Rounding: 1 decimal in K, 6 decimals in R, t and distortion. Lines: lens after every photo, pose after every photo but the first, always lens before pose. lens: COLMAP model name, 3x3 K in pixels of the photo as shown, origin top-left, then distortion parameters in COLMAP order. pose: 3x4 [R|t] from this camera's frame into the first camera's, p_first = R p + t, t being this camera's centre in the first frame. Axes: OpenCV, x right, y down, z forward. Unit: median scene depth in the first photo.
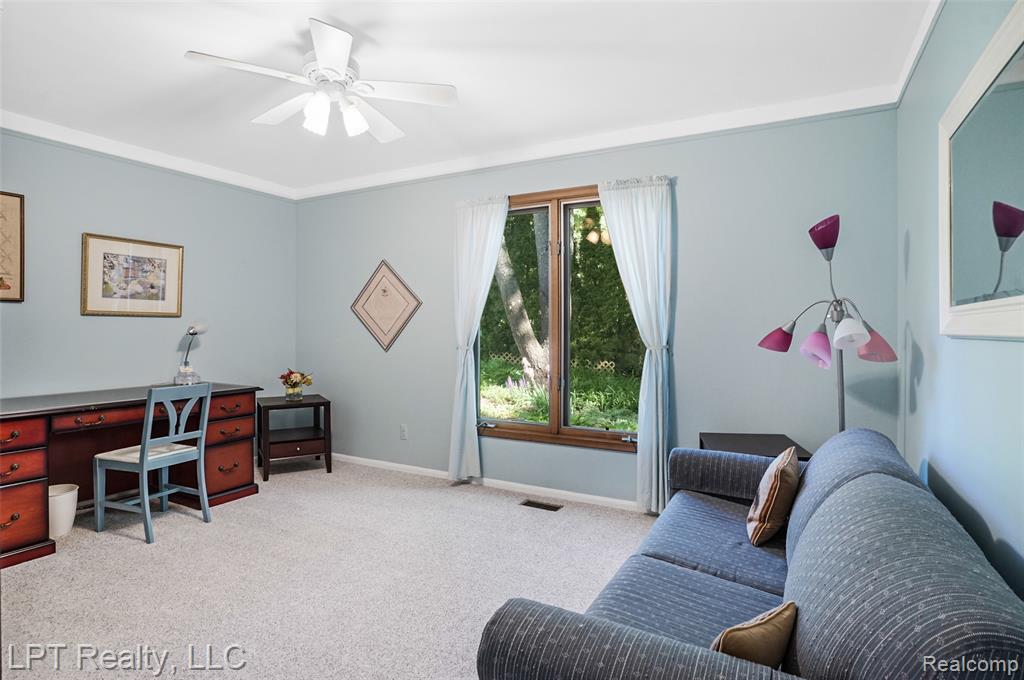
lens RADIAL K [[544.7, 0, 517.0], [0, 544.7, 314.8], [0, 0, 1]] dist [-0.042953, 0.026548]
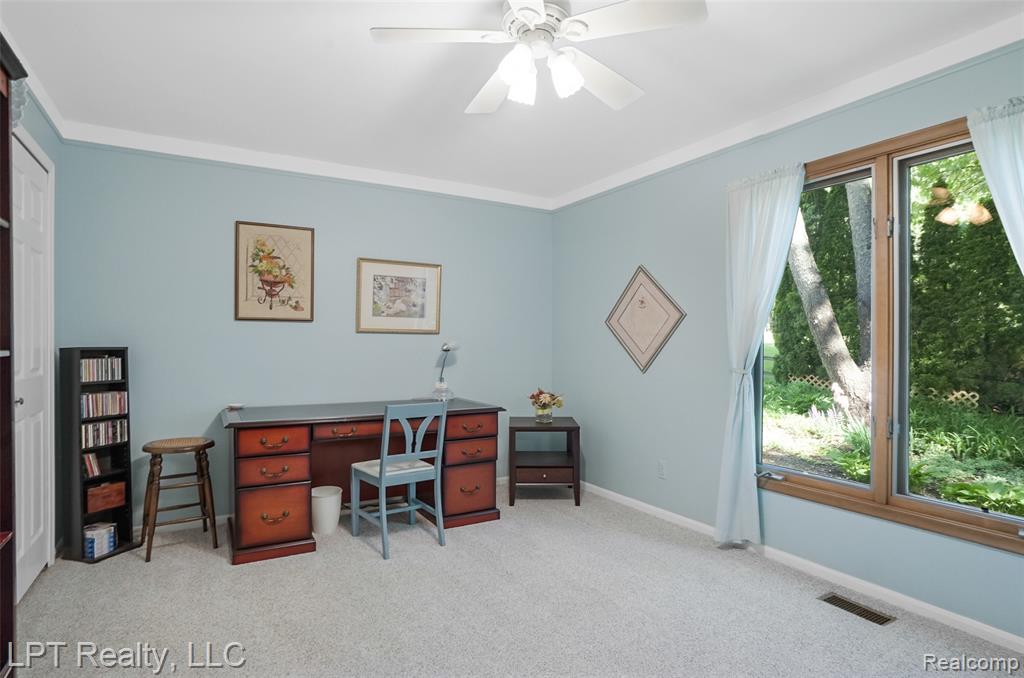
lens RADIAL K [[528.9, 0, 499.4], [0, 528.9, 344.0], [0, 0, 1]] dist [-0.045246, 0.022916]
pose [[0.845790, 0.002935, -0.533508, 0.011860], [0.008418, 0.999787, 0.018846, 0.005105], [0.533450, -0.020431, 0.845585, 0.204235]]
